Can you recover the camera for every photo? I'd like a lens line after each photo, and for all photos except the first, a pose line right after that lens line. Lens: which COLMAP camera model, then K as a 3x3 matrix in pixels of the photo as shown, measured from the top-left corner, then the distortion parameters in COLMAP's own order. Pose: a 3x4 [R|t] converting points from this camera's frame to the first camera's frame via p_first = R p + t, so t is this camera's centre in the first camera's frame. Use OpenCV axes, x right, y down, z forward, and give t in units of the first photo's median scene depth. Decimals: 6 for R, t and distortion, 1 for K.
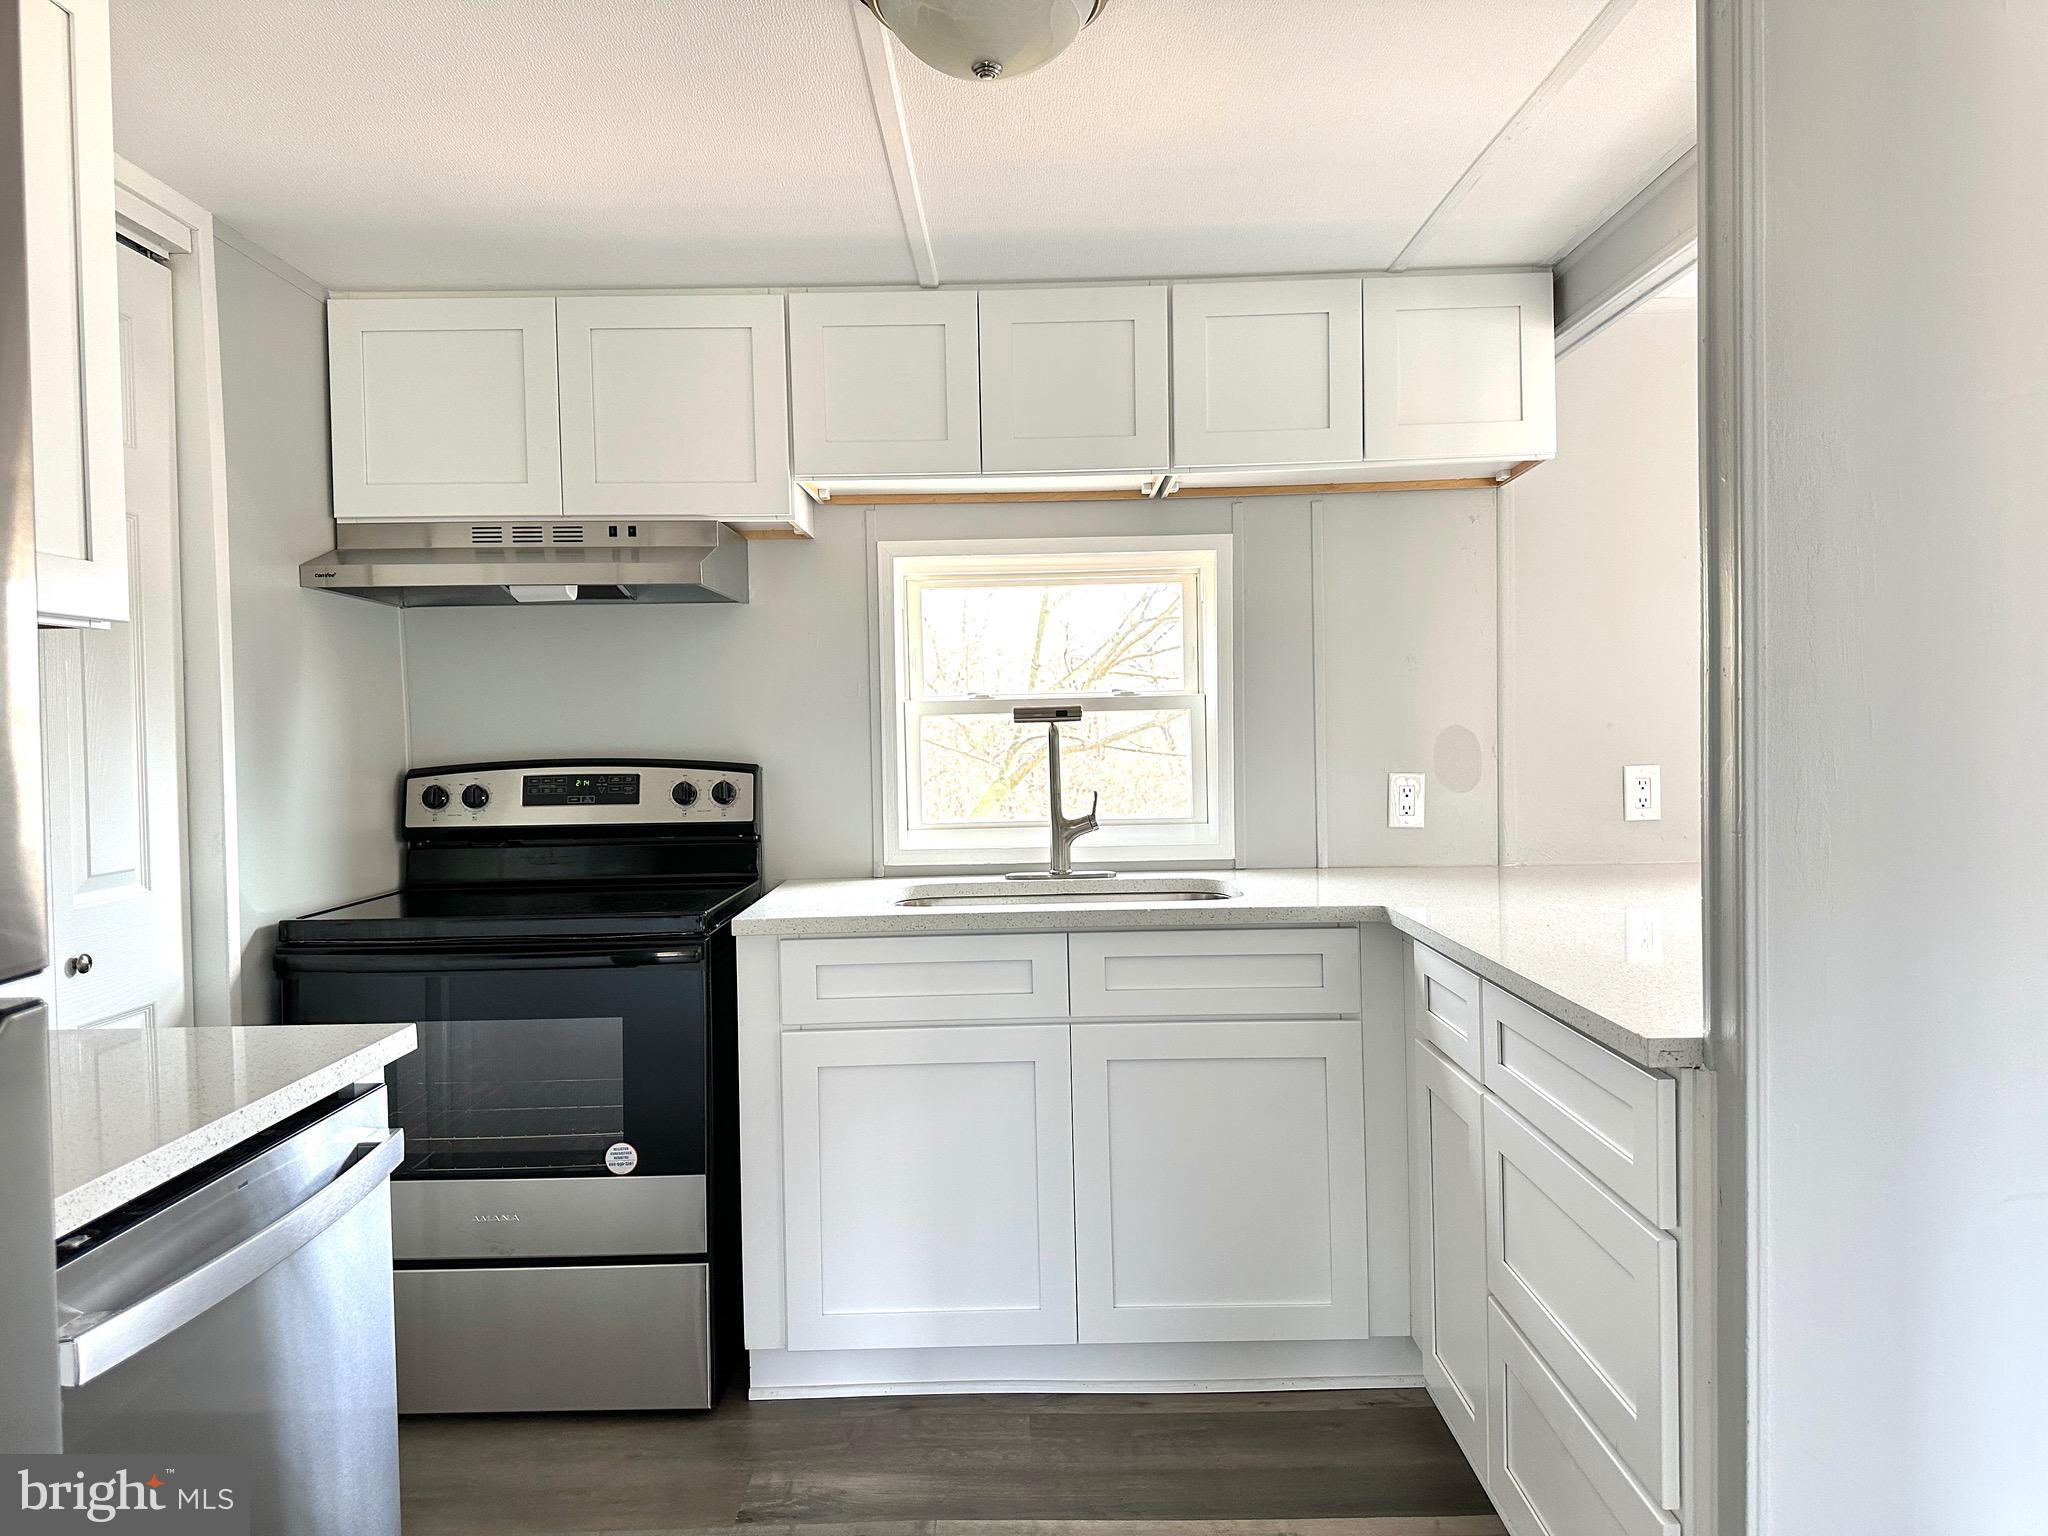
lens RADIAL K [[1456.4, 0, 1023.3], [0, 1456.4, 762.7], [0, 0, 1]] dist [0.092758, -0.087635]
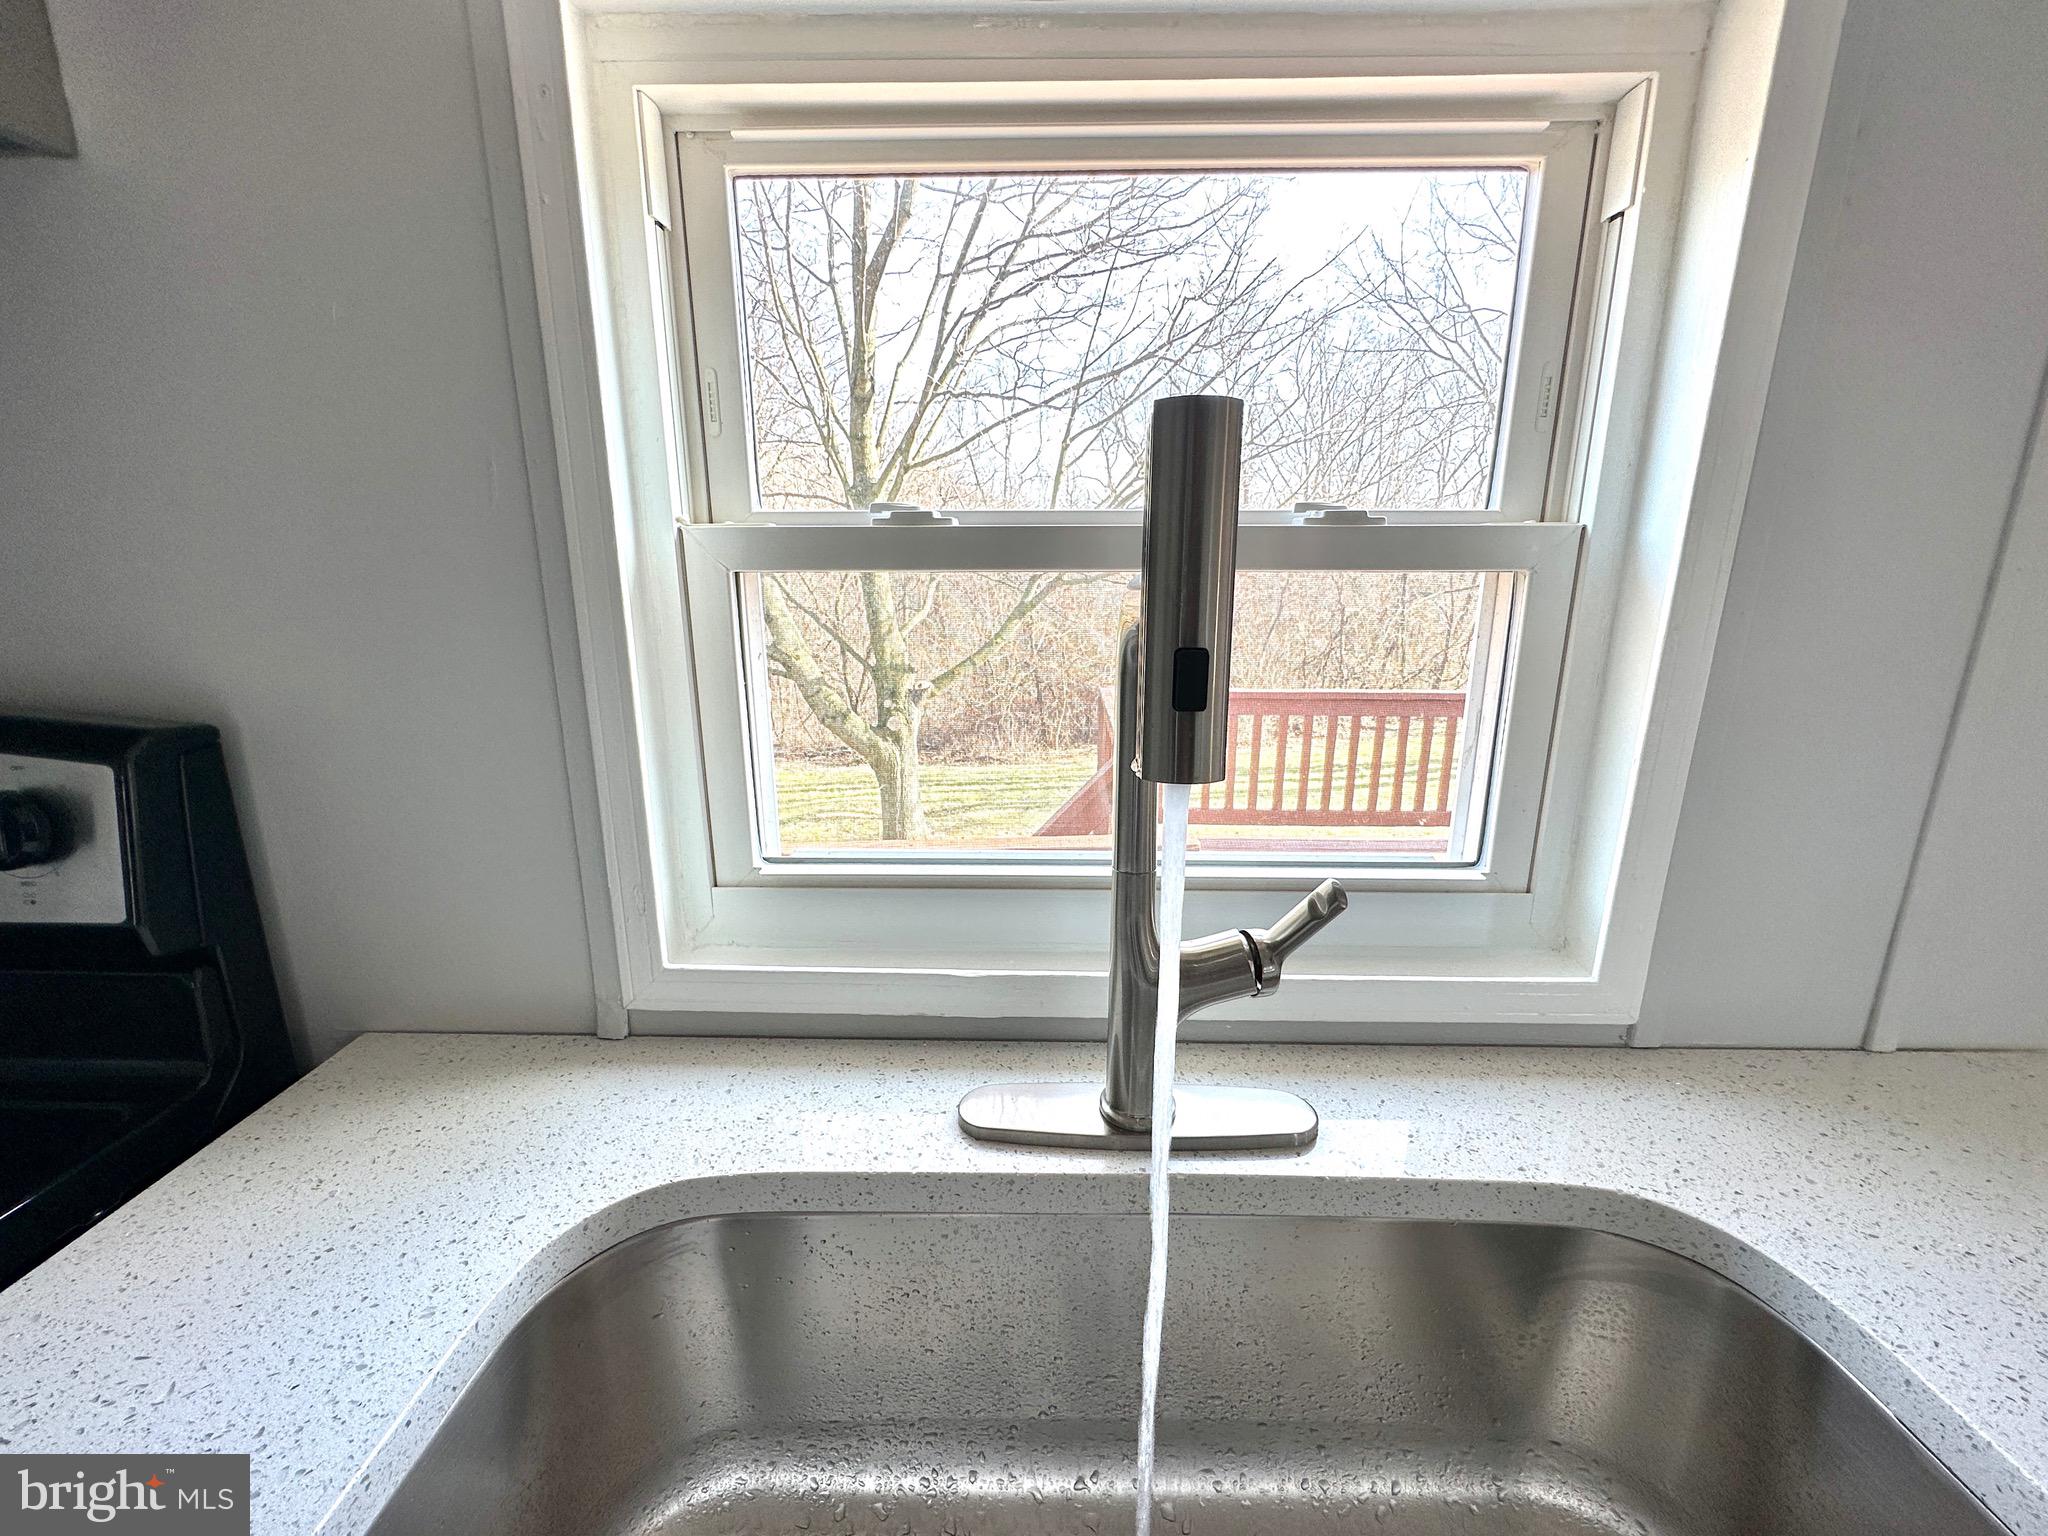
lens RADIAL K [[813.6, 0, 1027.8], [0, 813.6, 757.2], [0, 0, 1]] dist [-0.001927, -0.000095]
pose [[0.999568, 0.029352, -0.001324, 0.000012], [-0.028428, 0.977530, 0.208869, -0.031187], [0.007425, -0.208741, 0.977943, 0.816604]]
